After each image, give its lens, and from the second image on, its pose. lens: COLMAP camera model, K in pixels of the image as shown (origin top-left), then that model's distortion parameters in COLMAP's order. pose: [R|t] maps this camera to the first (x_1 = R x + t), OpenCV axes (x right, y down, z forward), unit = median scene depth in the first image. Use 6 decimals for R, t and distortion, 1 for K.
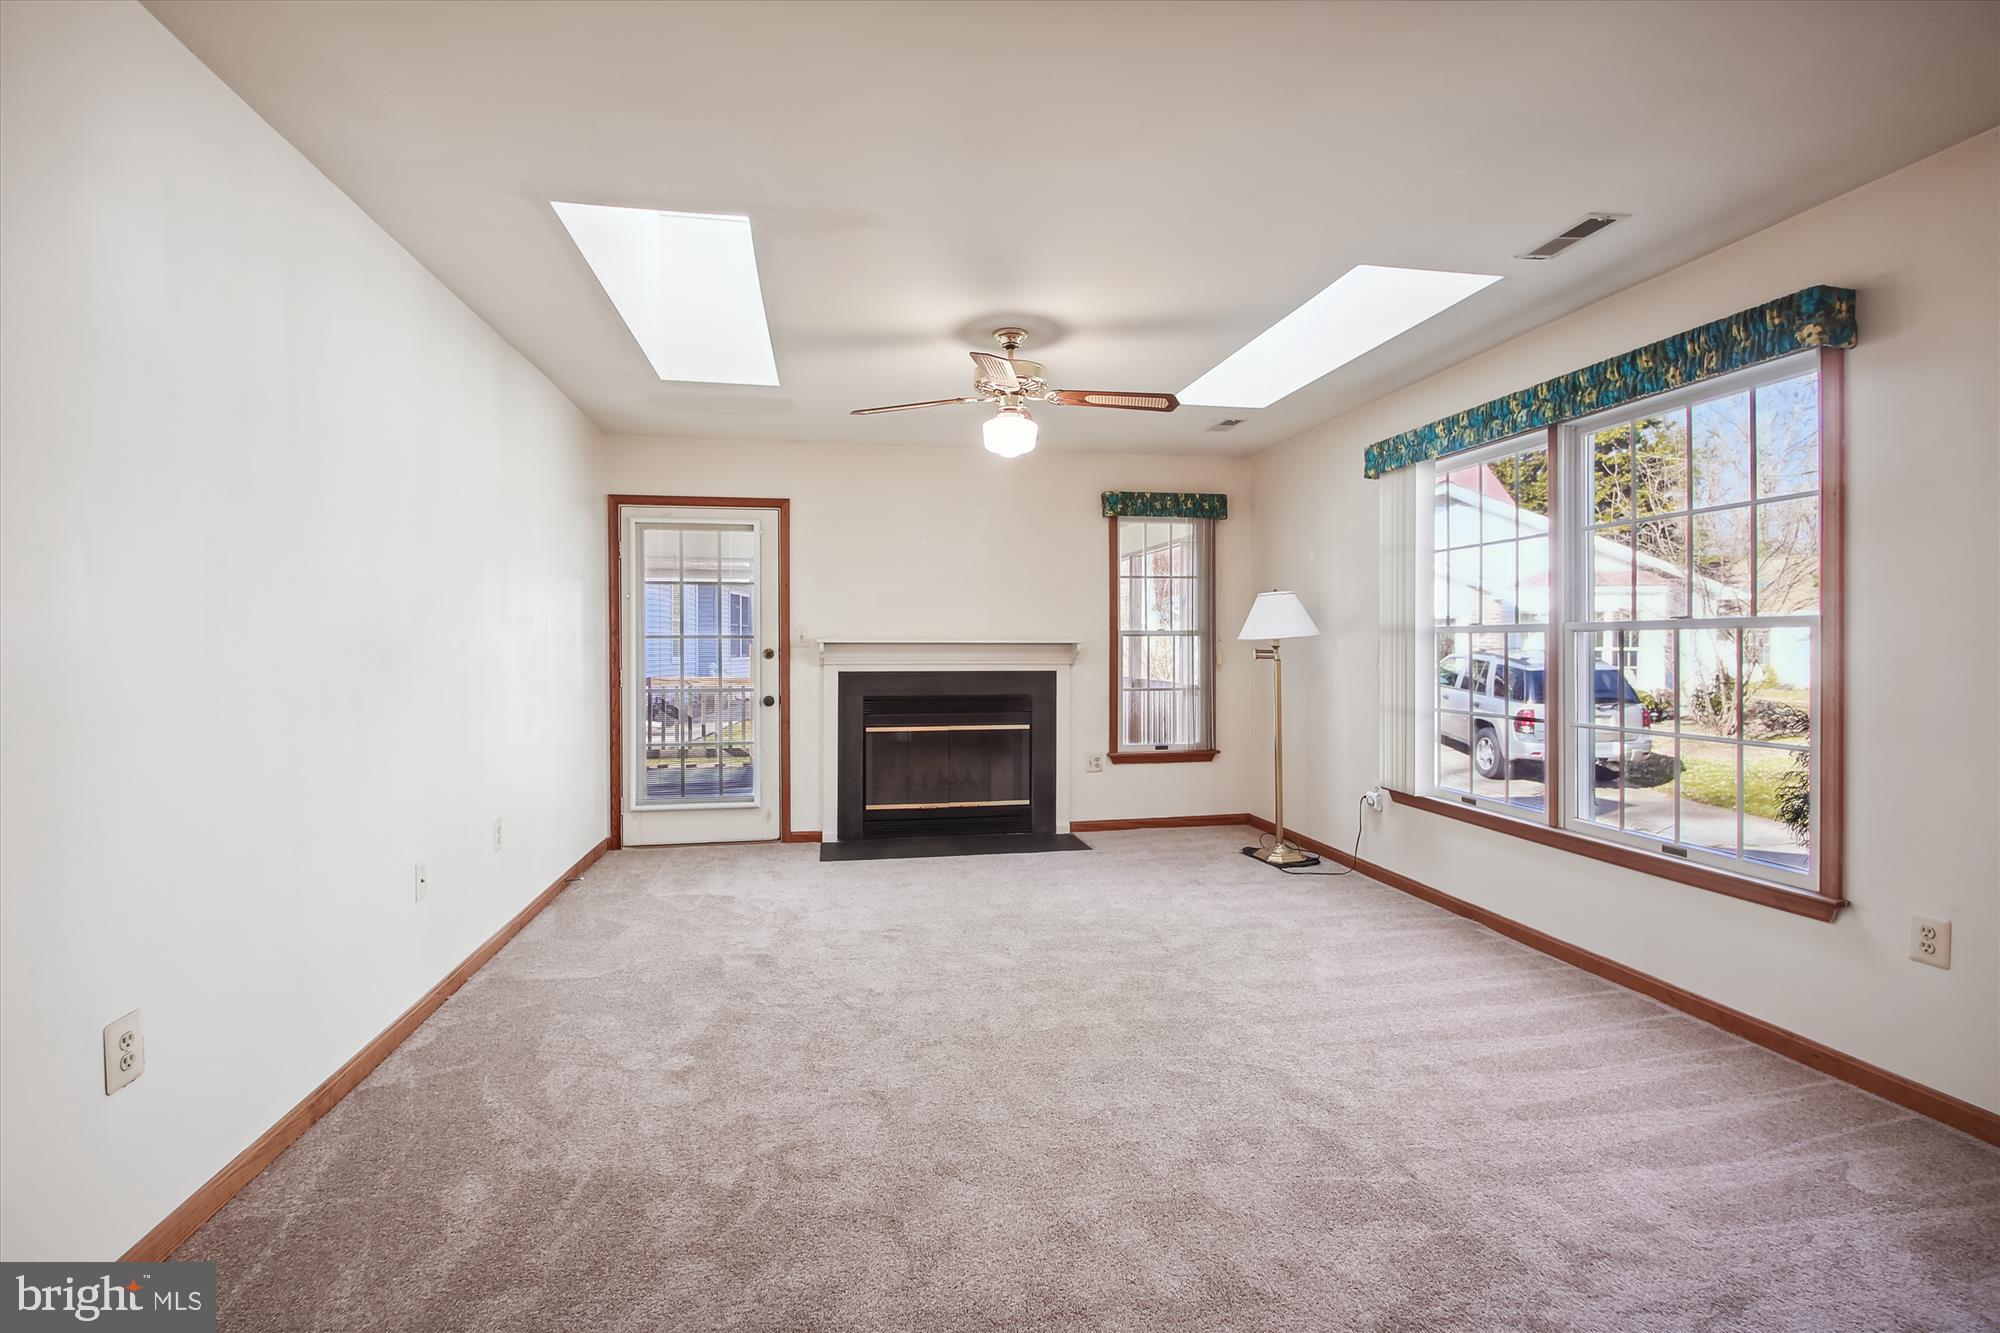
lens RADIAL K [[879.5, 0, 1001.5], [0, 879.5, 647.0], [0, 0, 1]] dist [0.000035, -0.006019]
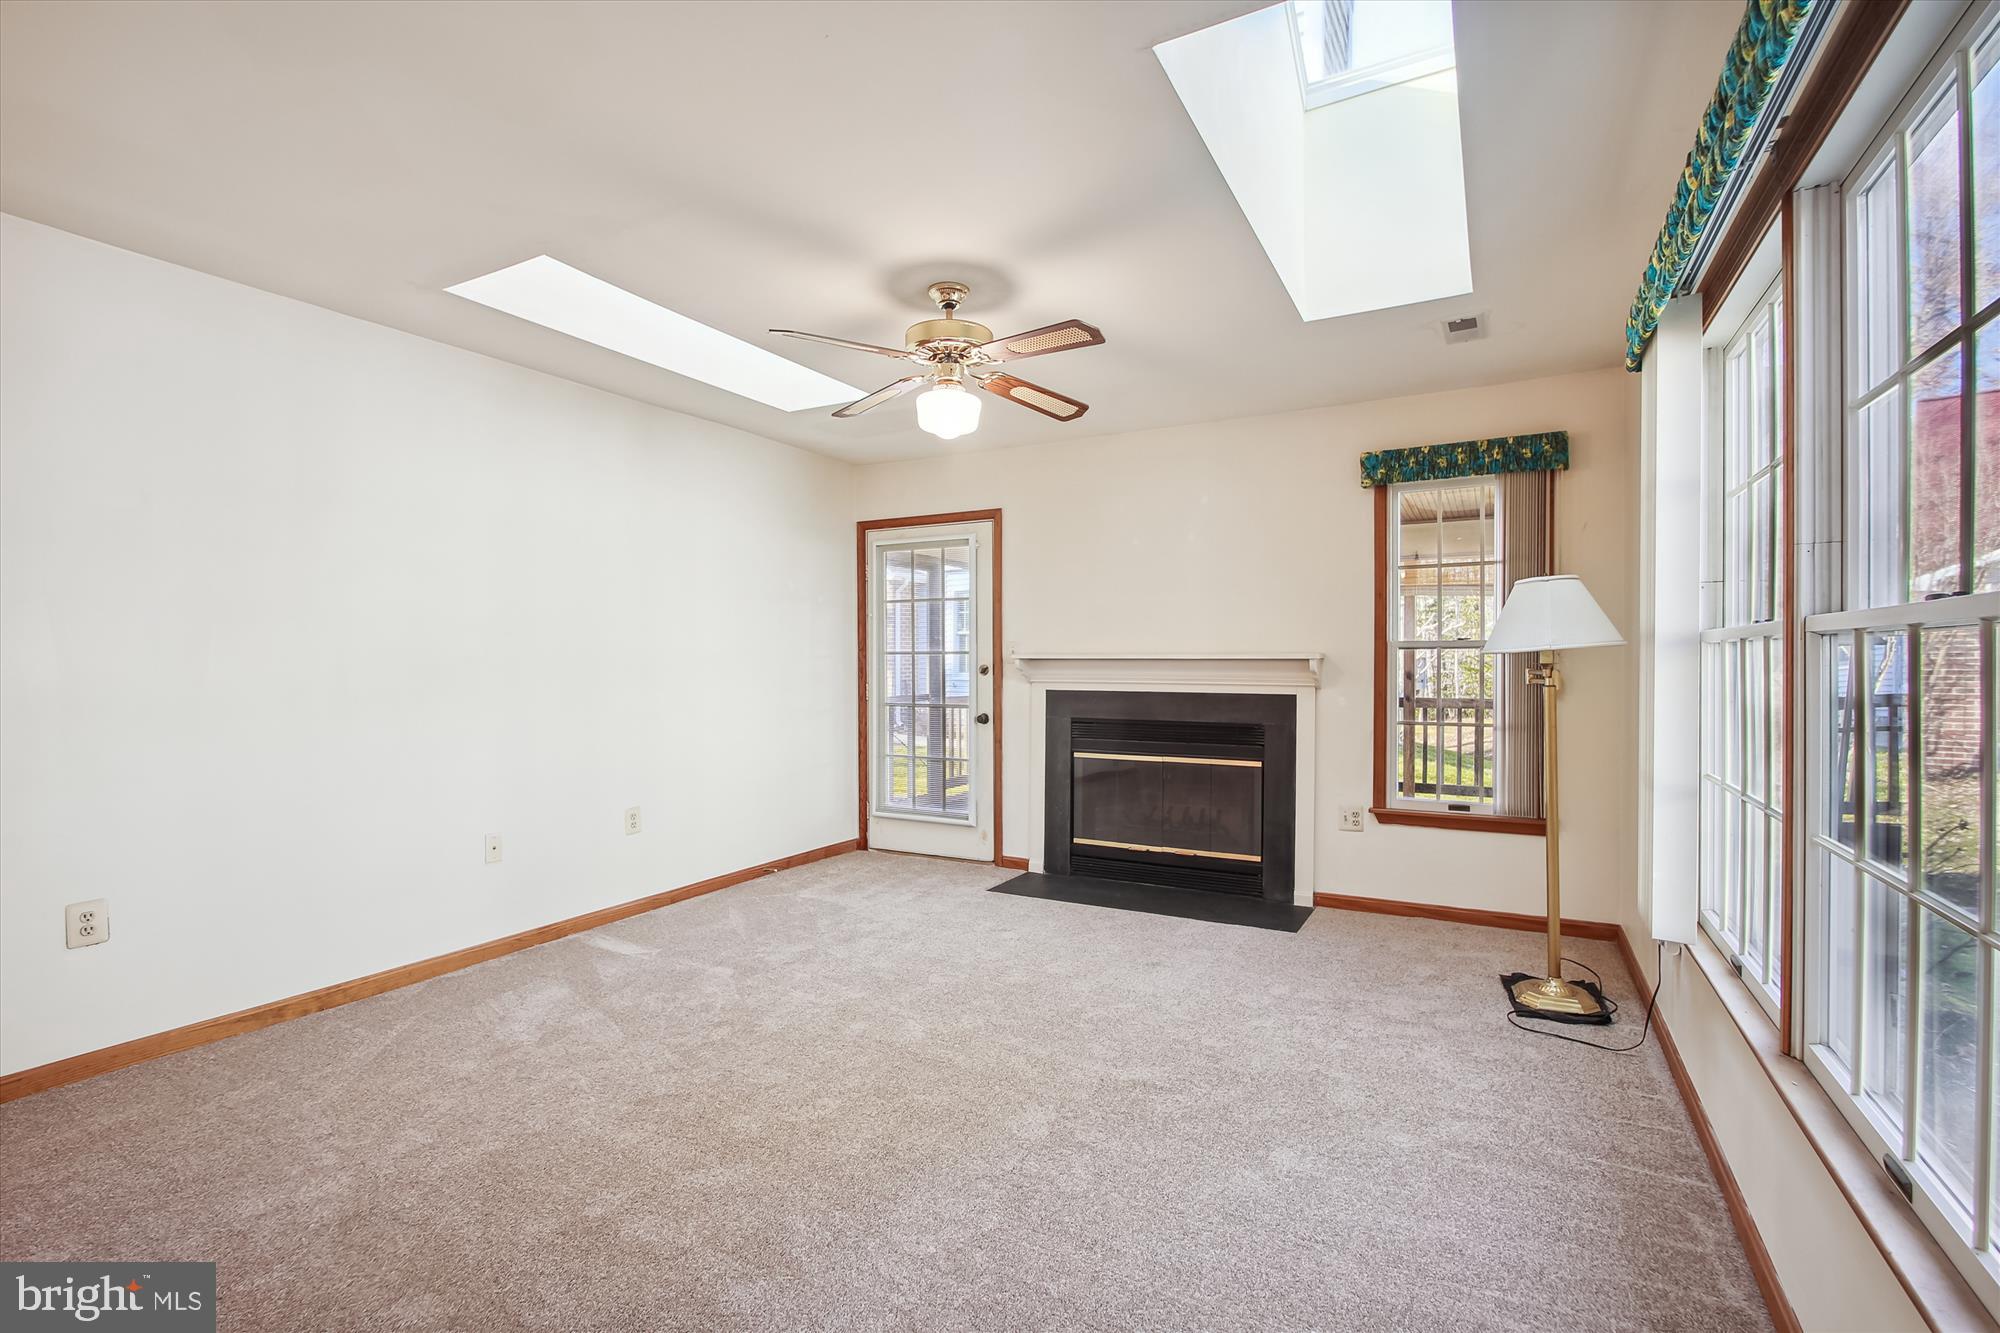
lens RADIAL K [[907.2, 0, 1000.0], [0, 907.2, 666.5], [0, 0, 1]] dist [-0.001263, -0.006384]
pose [[0.781130, 0.004751, -0.624350, 0.372911], [-0.001348, 0.999982, 0.005923, -0.002083], [0.624366, -0.003785, 0.781122, 0.225120]]
